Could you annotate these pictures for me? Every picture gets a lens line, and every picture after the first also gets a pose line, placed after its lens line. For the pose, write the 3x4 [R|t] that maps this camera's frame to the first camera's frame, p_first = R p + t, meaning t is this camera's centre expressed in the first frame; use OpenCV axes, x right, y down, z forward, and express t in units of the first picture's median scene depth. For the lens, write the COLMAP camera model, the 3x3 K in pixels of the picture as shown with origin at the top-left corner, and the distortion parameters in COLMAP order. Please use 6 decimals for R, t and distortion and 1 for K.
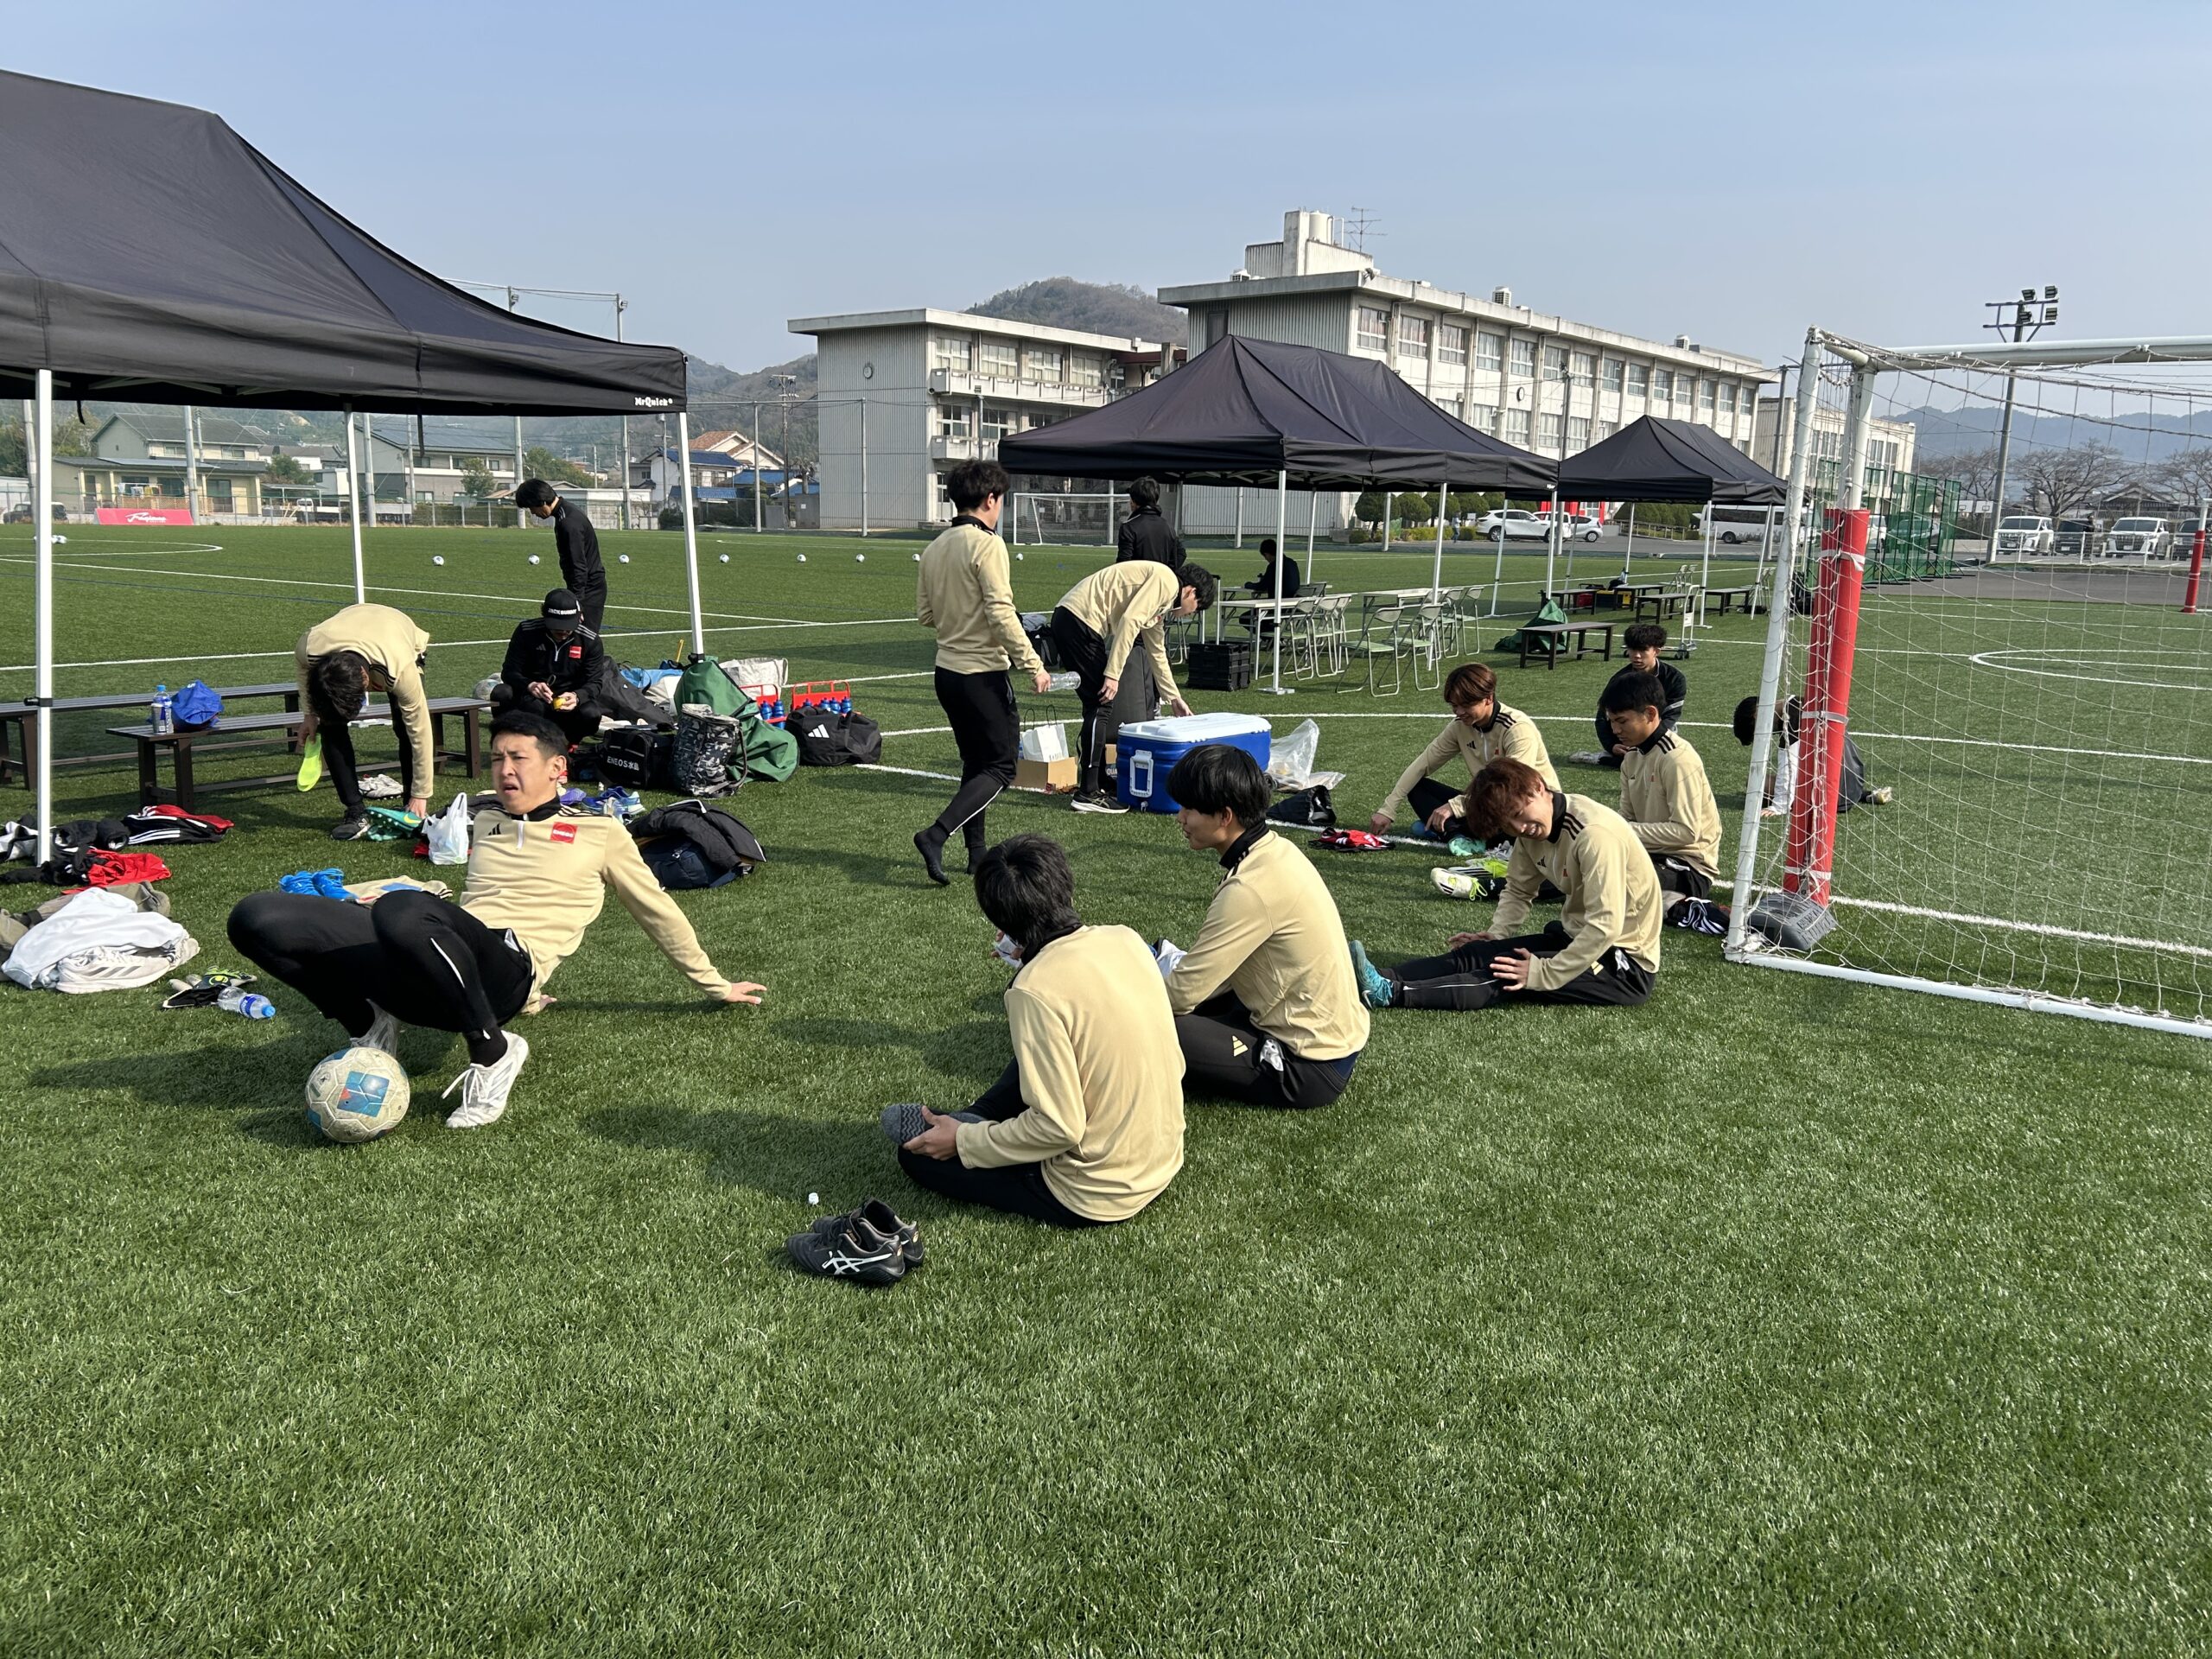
lens RADIAL K [[1656.8, 0, 1083.2], [0, 1656.8, 822.3], [0, 0, 1]] dist [0.050840, -0.053357]
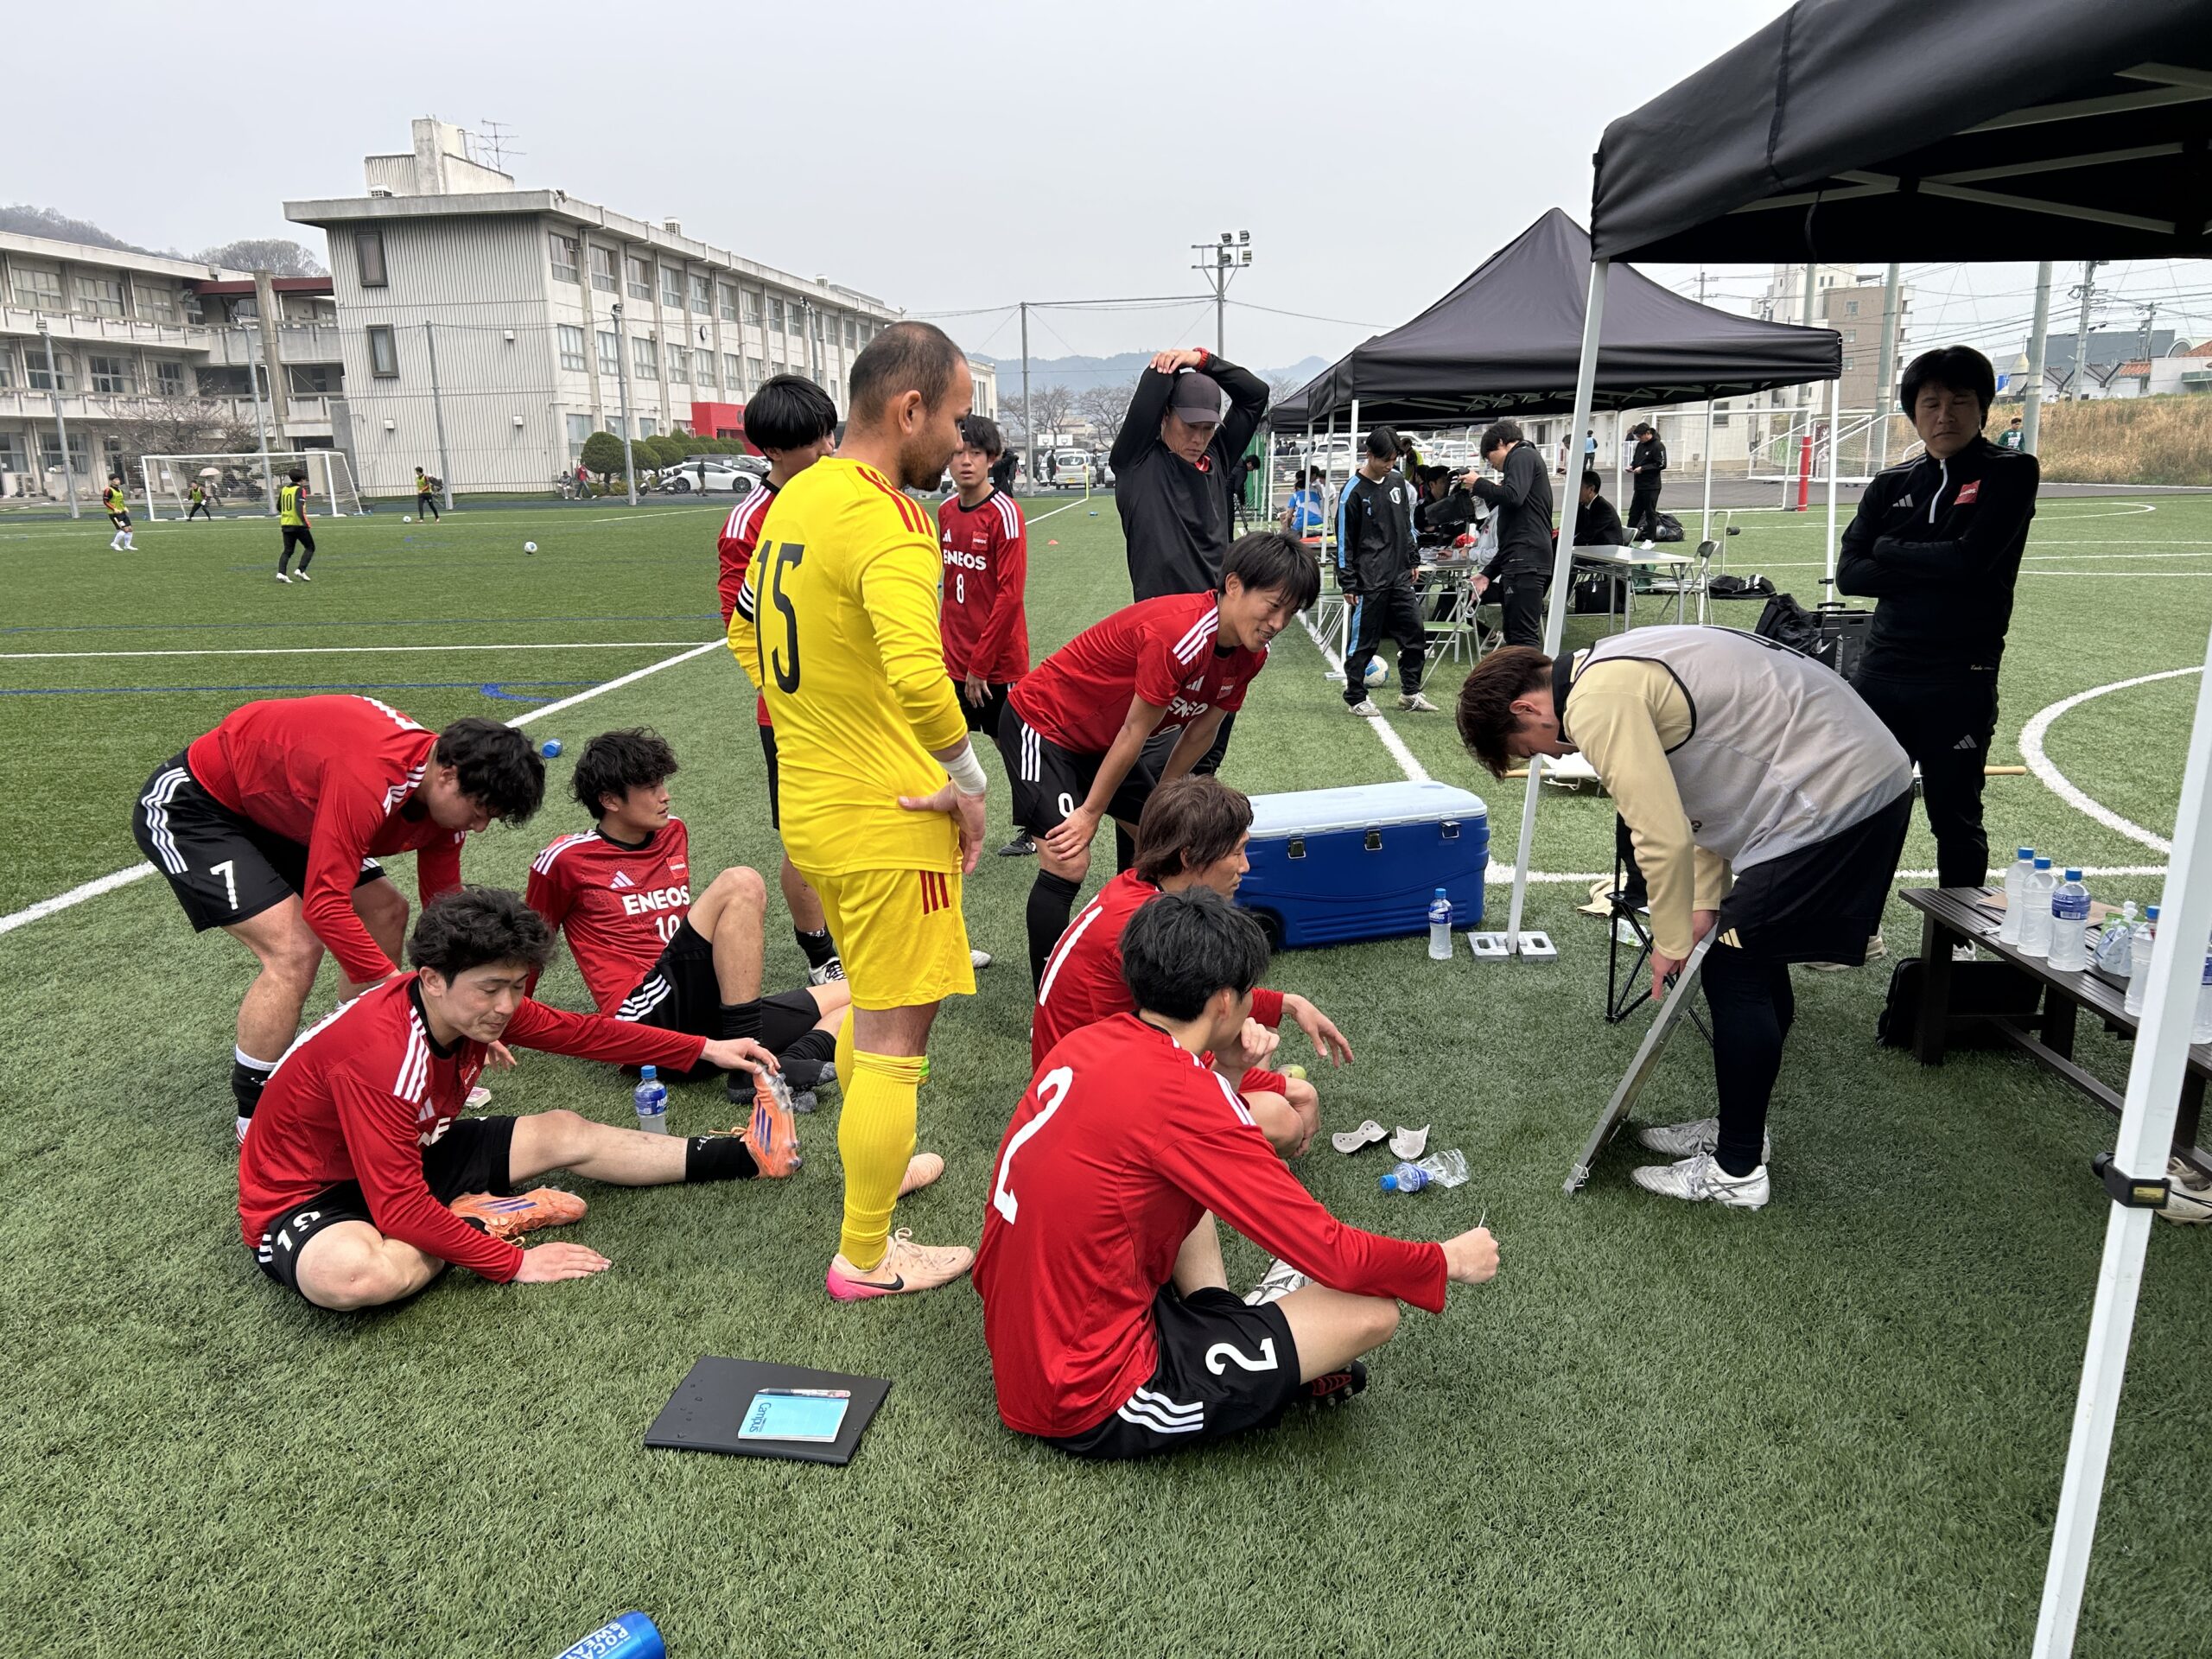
lens RADIAL K [[1656.8, 0, 1103.1], [0, 1656.8, 832.0], [0, 0, 1]] dist [0.050840, -0.053357]
pose [[0.842428, -0.160052, 0.514488, -0.076680], [0.141479, 0.987065, 0.075406, -0.014322], [-0.519902, 0.009265, 0.854176, 0.067104]]
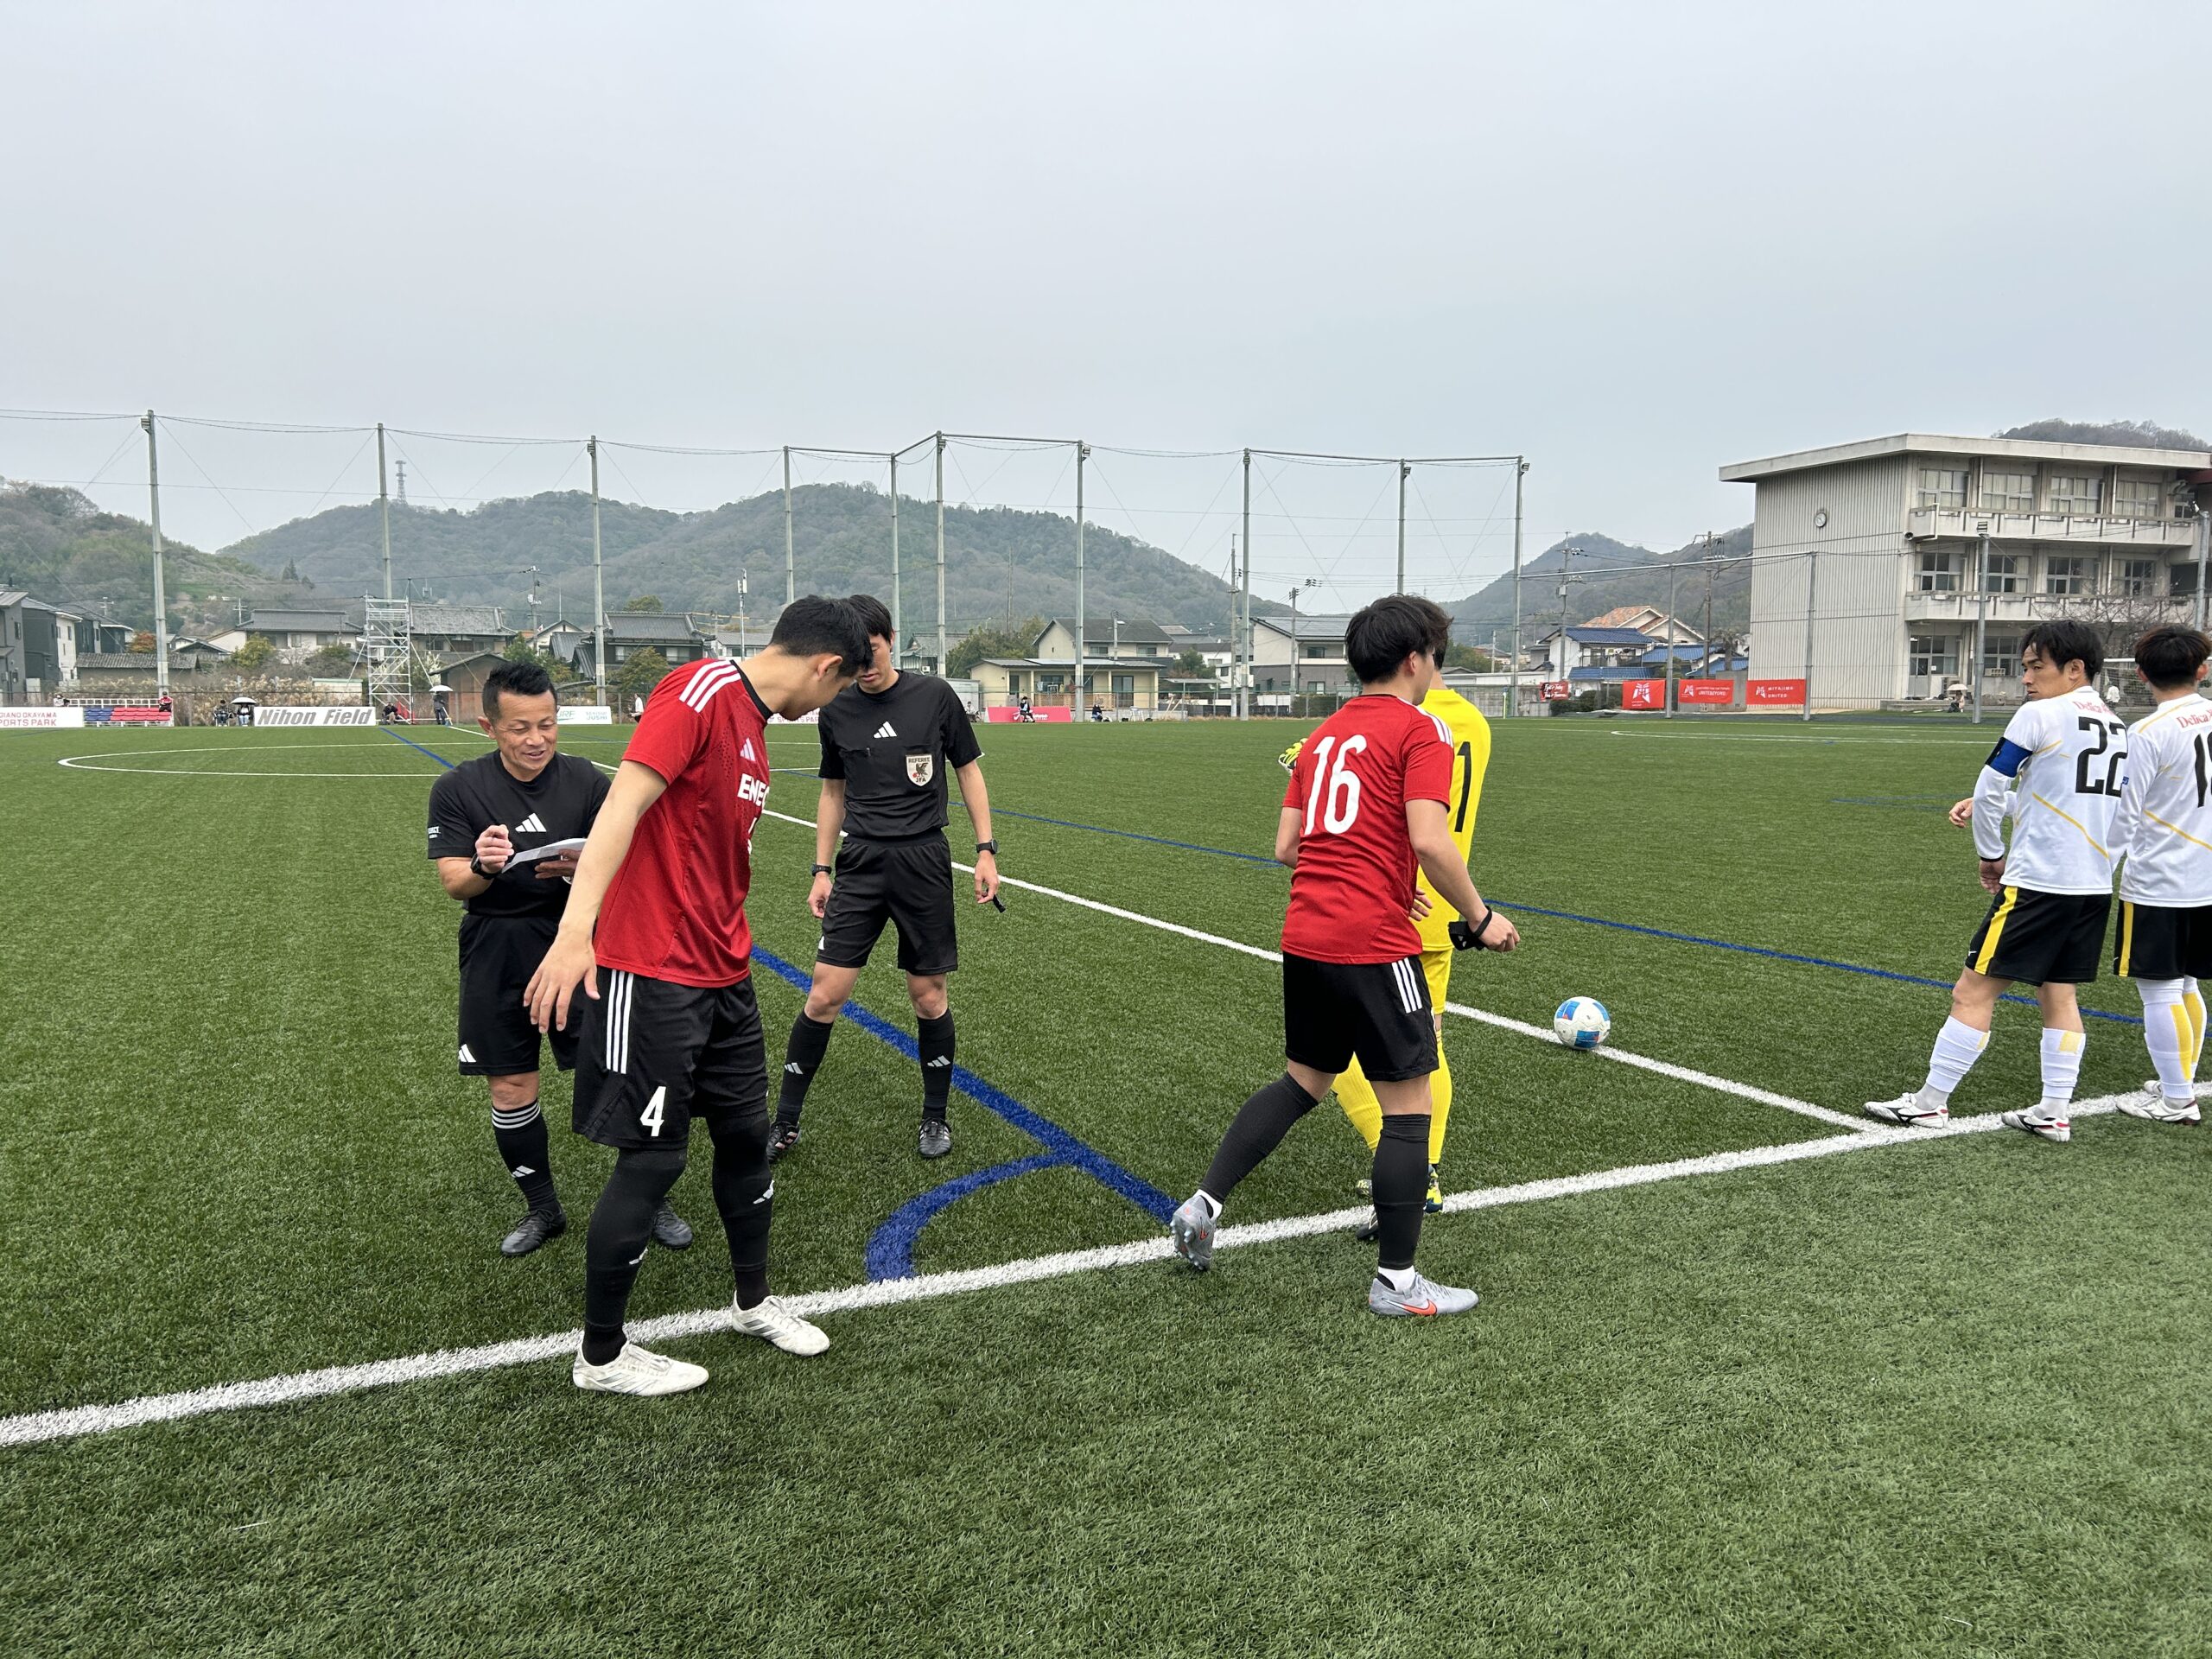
lens RADIAL K [[1656.8, 0, 1094.8], [0, 1656.8, 855.2], [0, 0, 1]] dist [0.050840, -0.053357]
pose [[0.866908, 0.029634, -0.497587, -0.026599], [-0.073675, 0.994885, -0.069107, -0.027192], [0.492994, 0.096569, 0.864657, 0.142645]]
